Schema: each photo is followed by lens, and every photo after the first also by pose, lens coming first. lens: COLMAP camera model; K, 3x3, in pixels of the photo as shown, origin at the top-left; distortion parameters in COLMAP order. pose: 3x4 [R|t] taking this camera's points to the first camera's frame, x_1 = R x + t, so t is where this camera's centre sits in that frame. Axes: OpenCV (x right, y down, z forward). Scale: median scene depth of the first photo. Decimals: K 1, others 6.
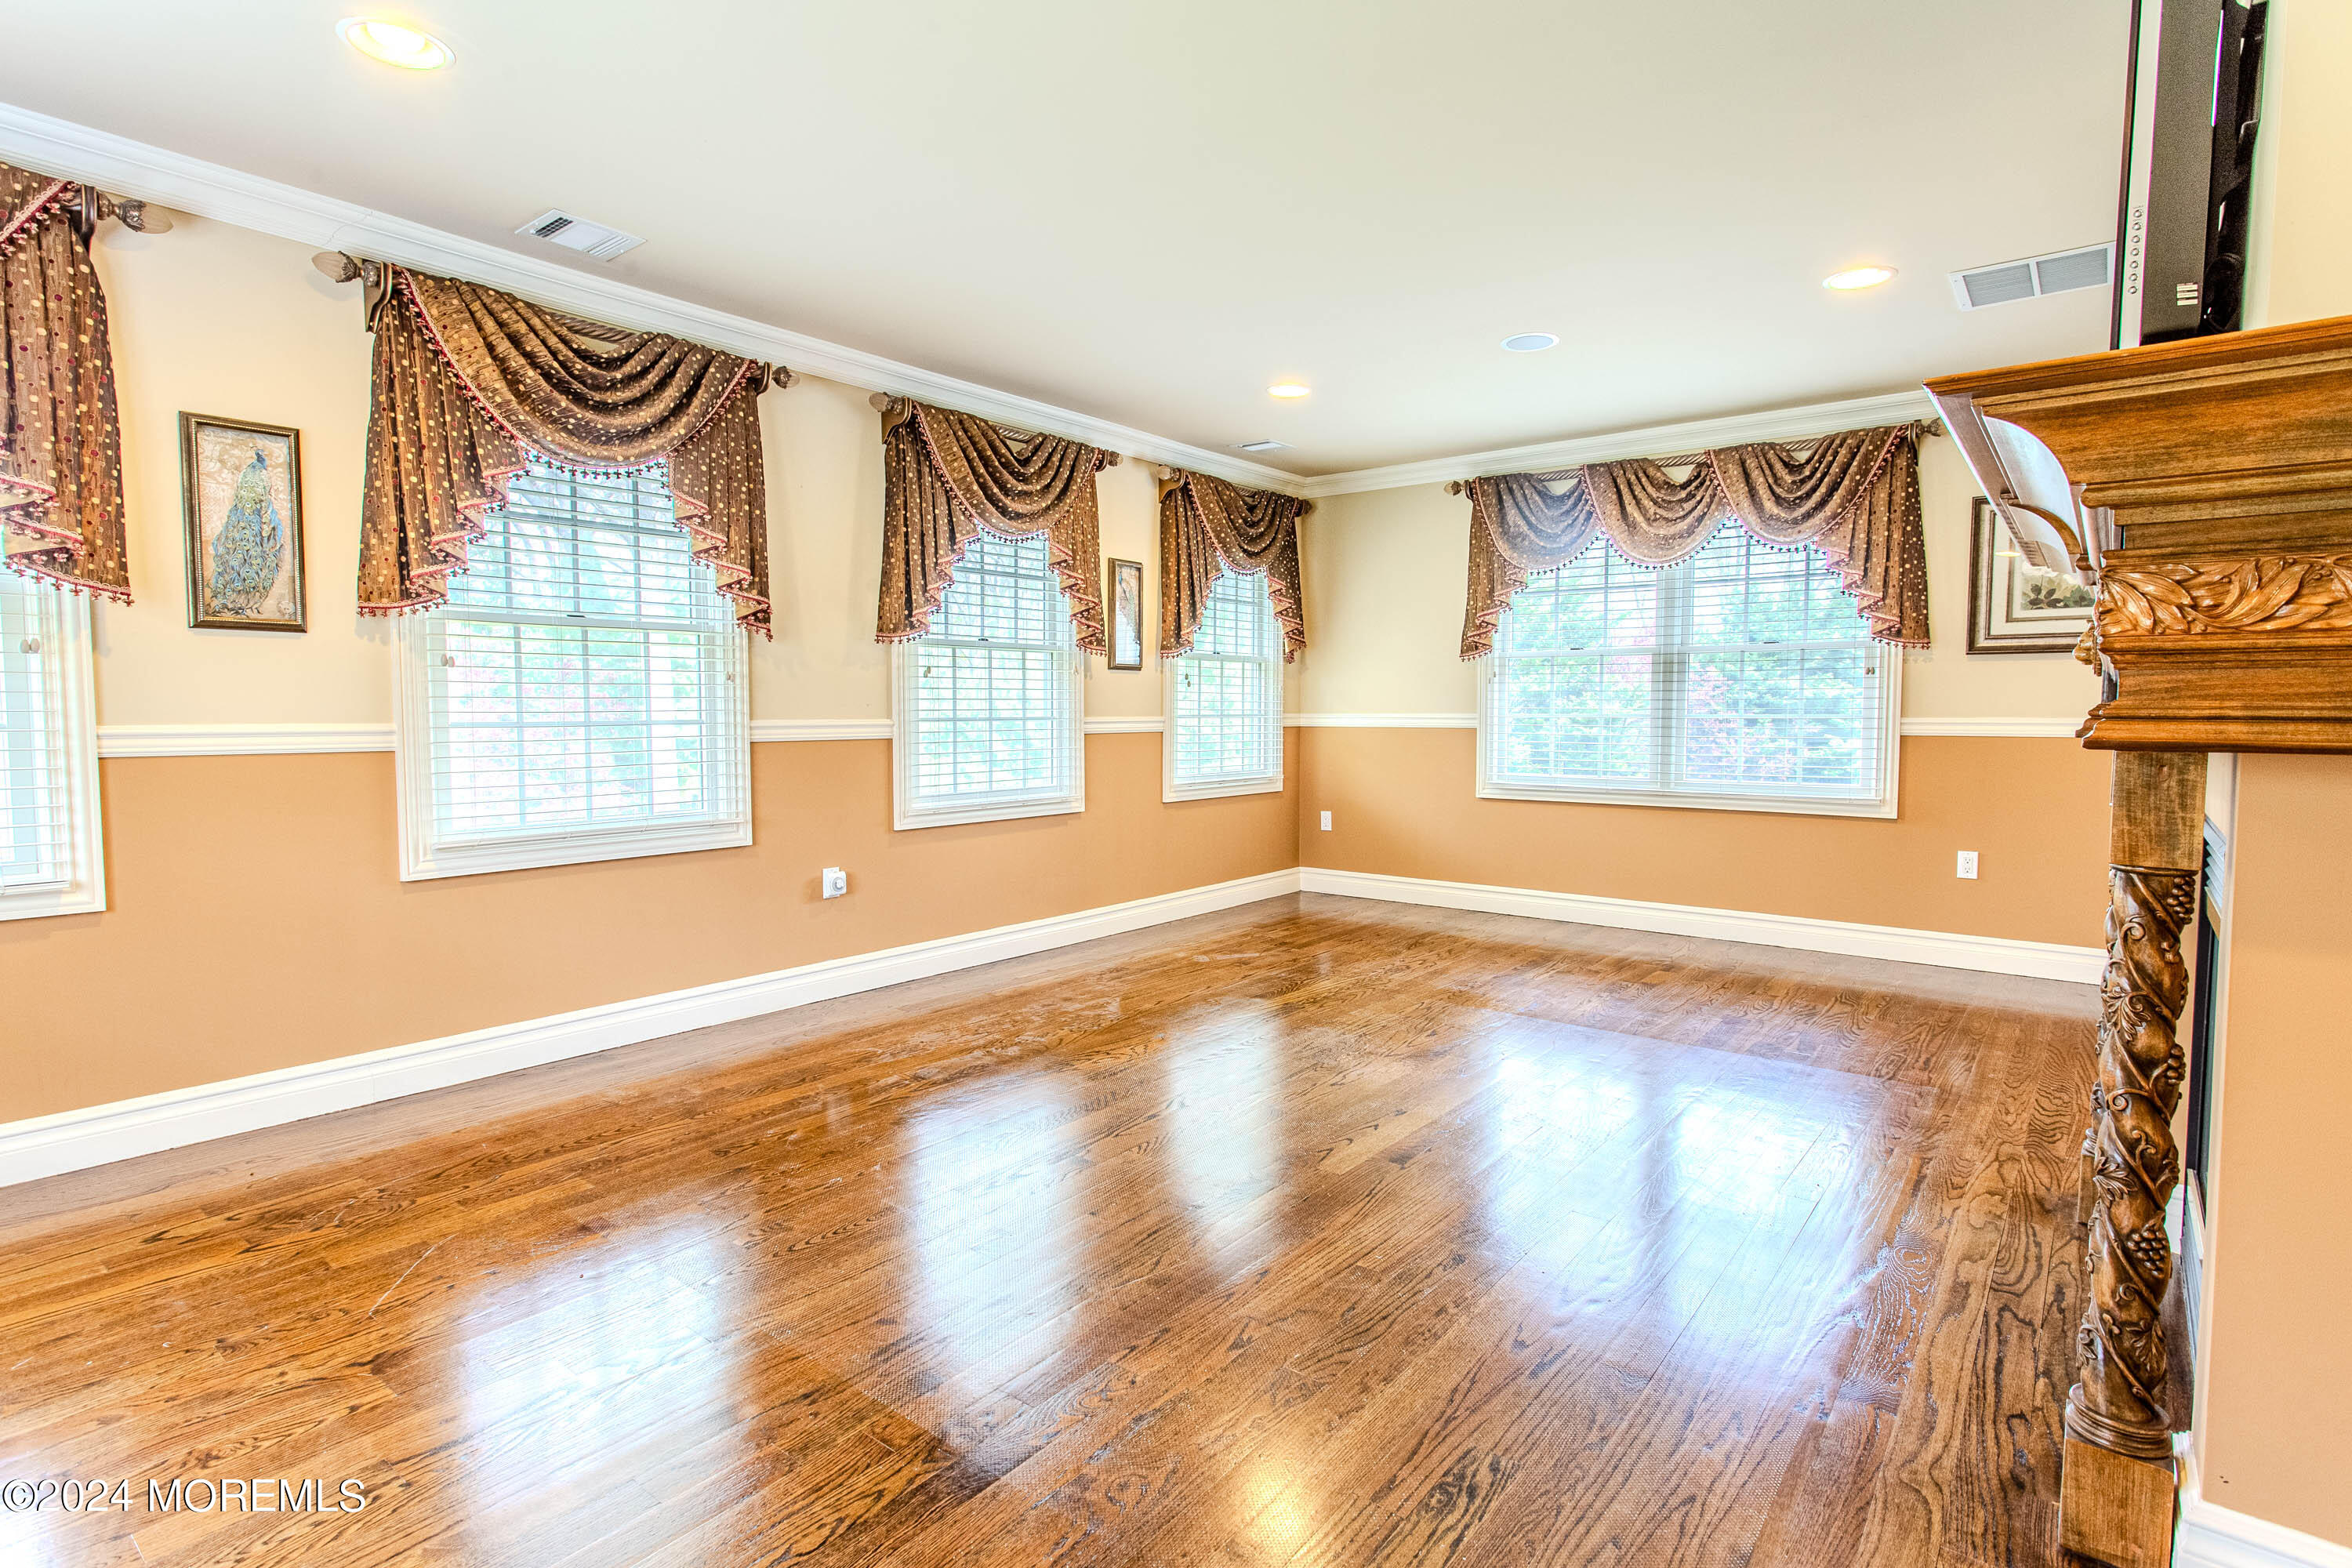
lens RADIAL K [[1154.3, 0, 1157.0], [0, 1154.3, 783.3], [0, 0, 1]] dist [0.001940, 0.000747]
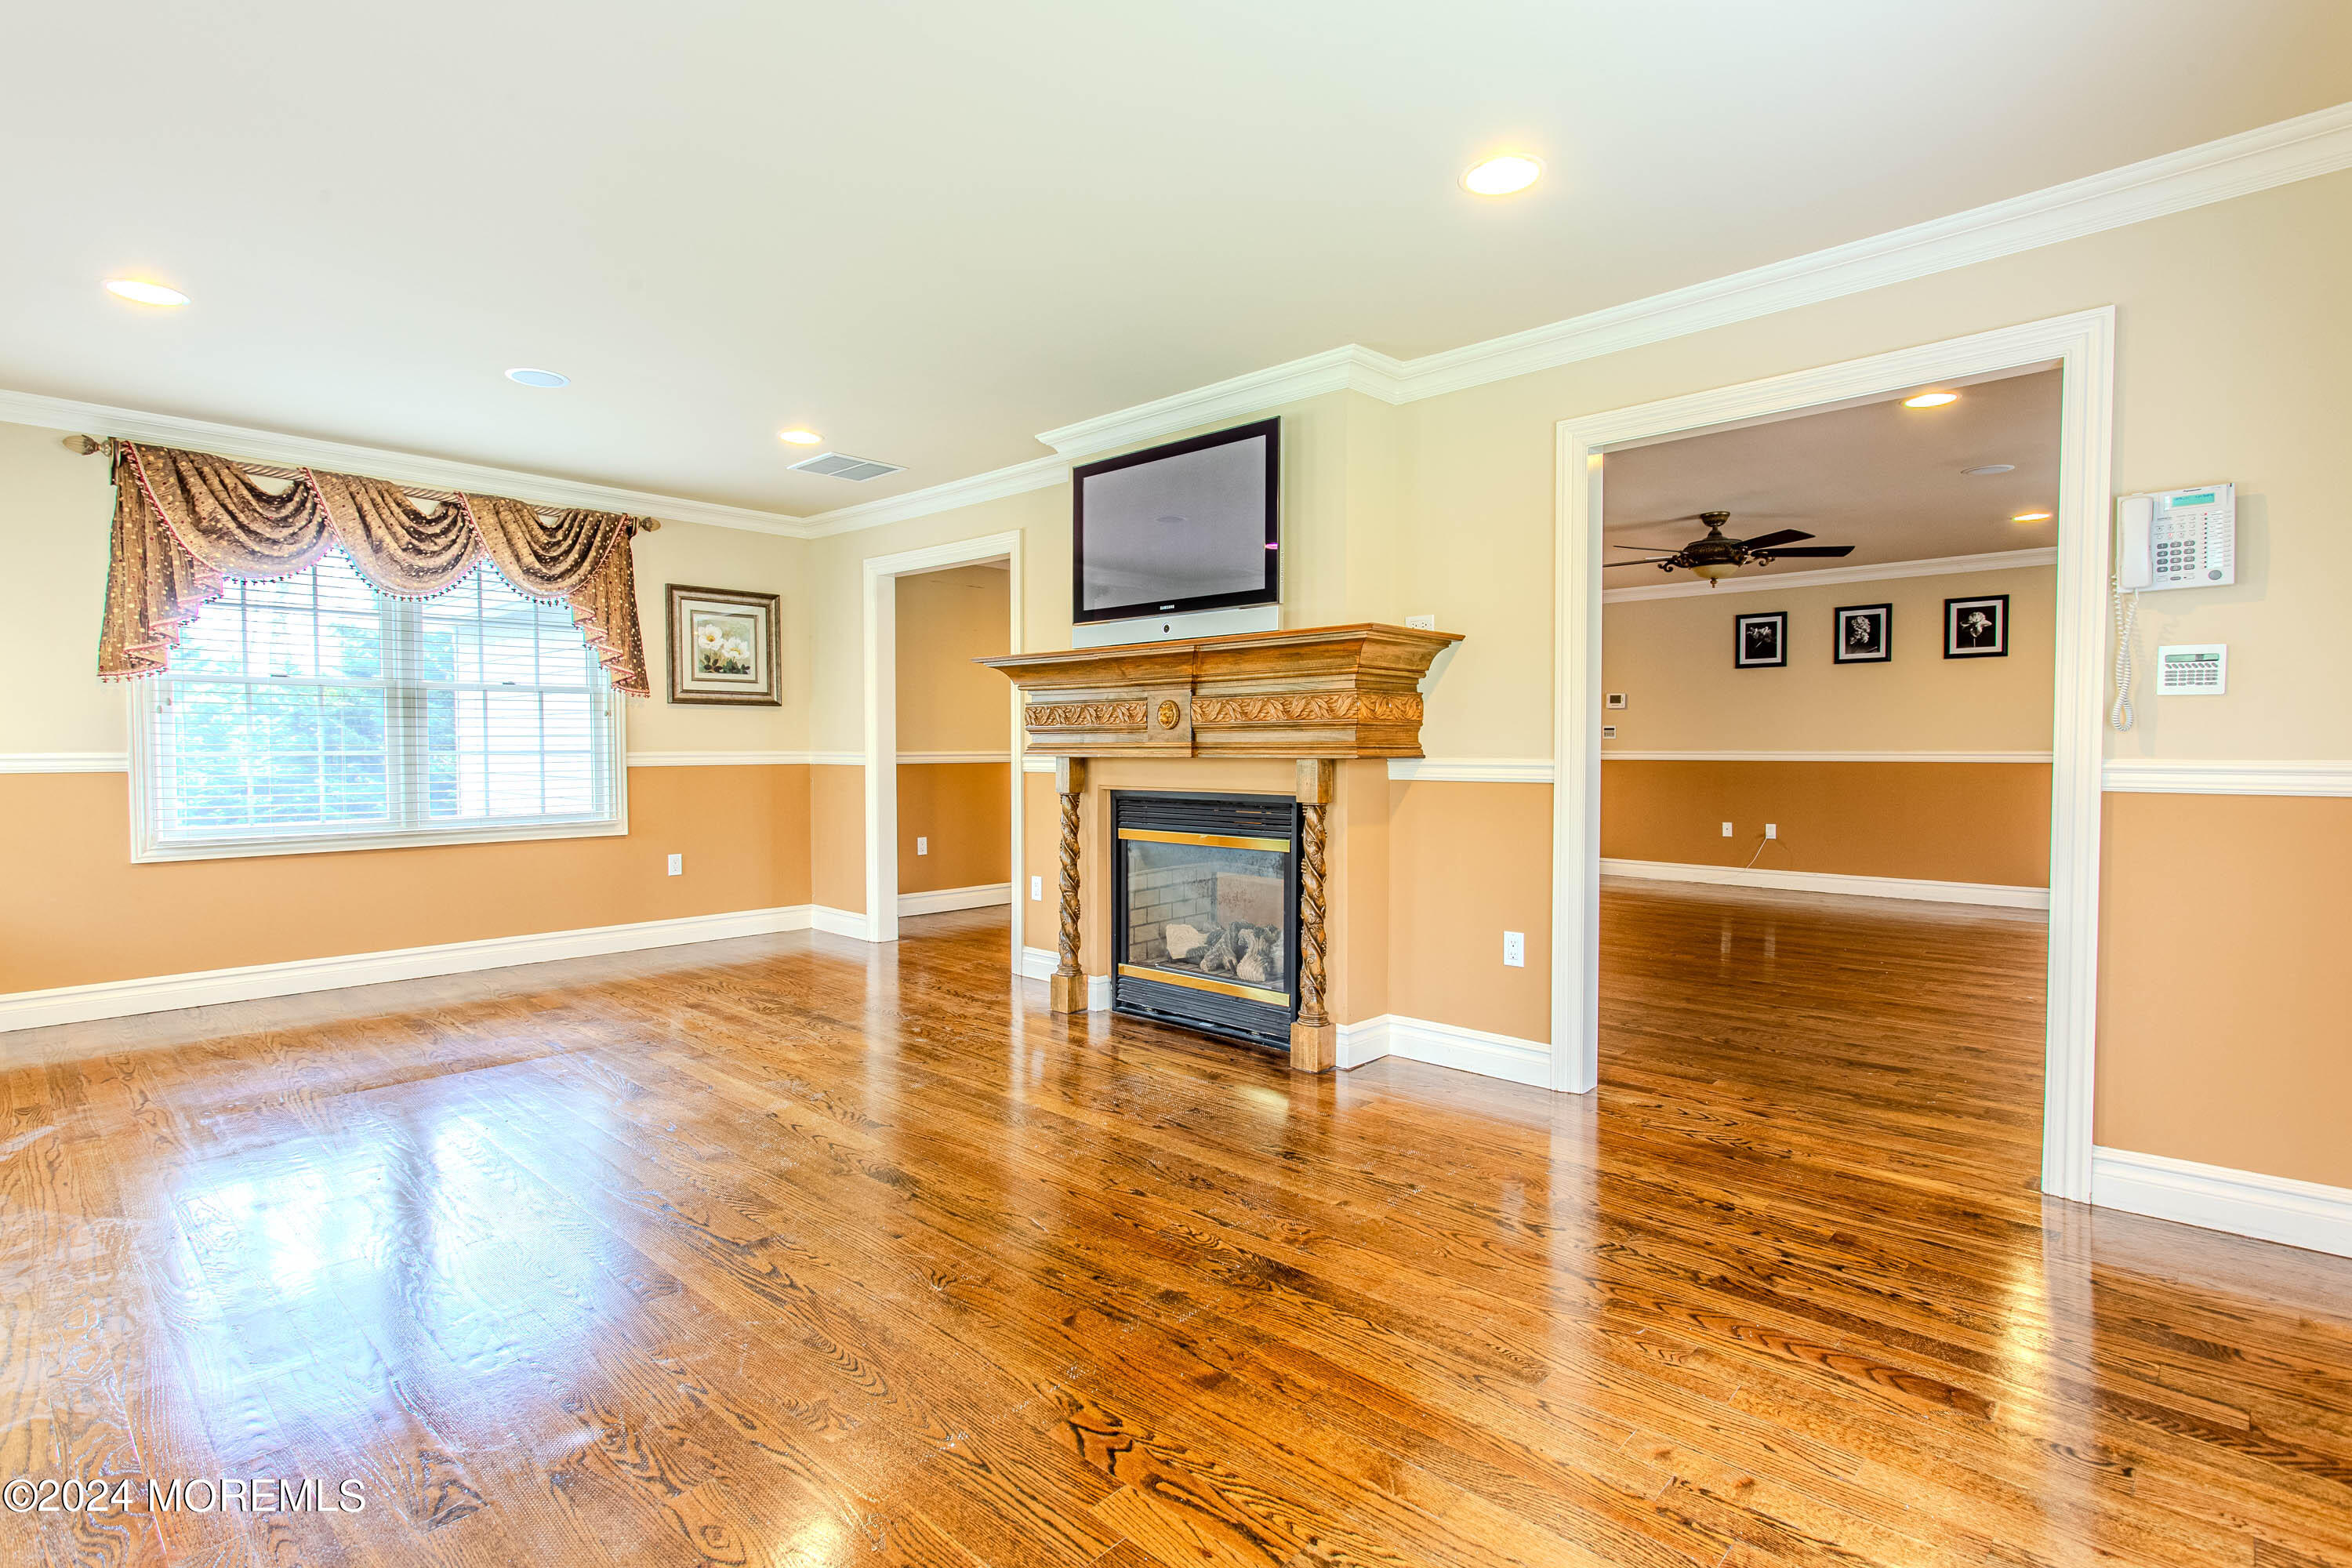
lens RADIAL K [[1154.3, 0, 1171.8], [0, 1154.3, 782.0], [0, 0, 1]] dist [0.001940, 0.000747]
pose [[0.070108, -0.032603, 0.997006, -0.535560], [0.063376, 0.997592, 0.028166, -0.022807], [-0.995524, 0.061212, 0.072006, 0.334880]]
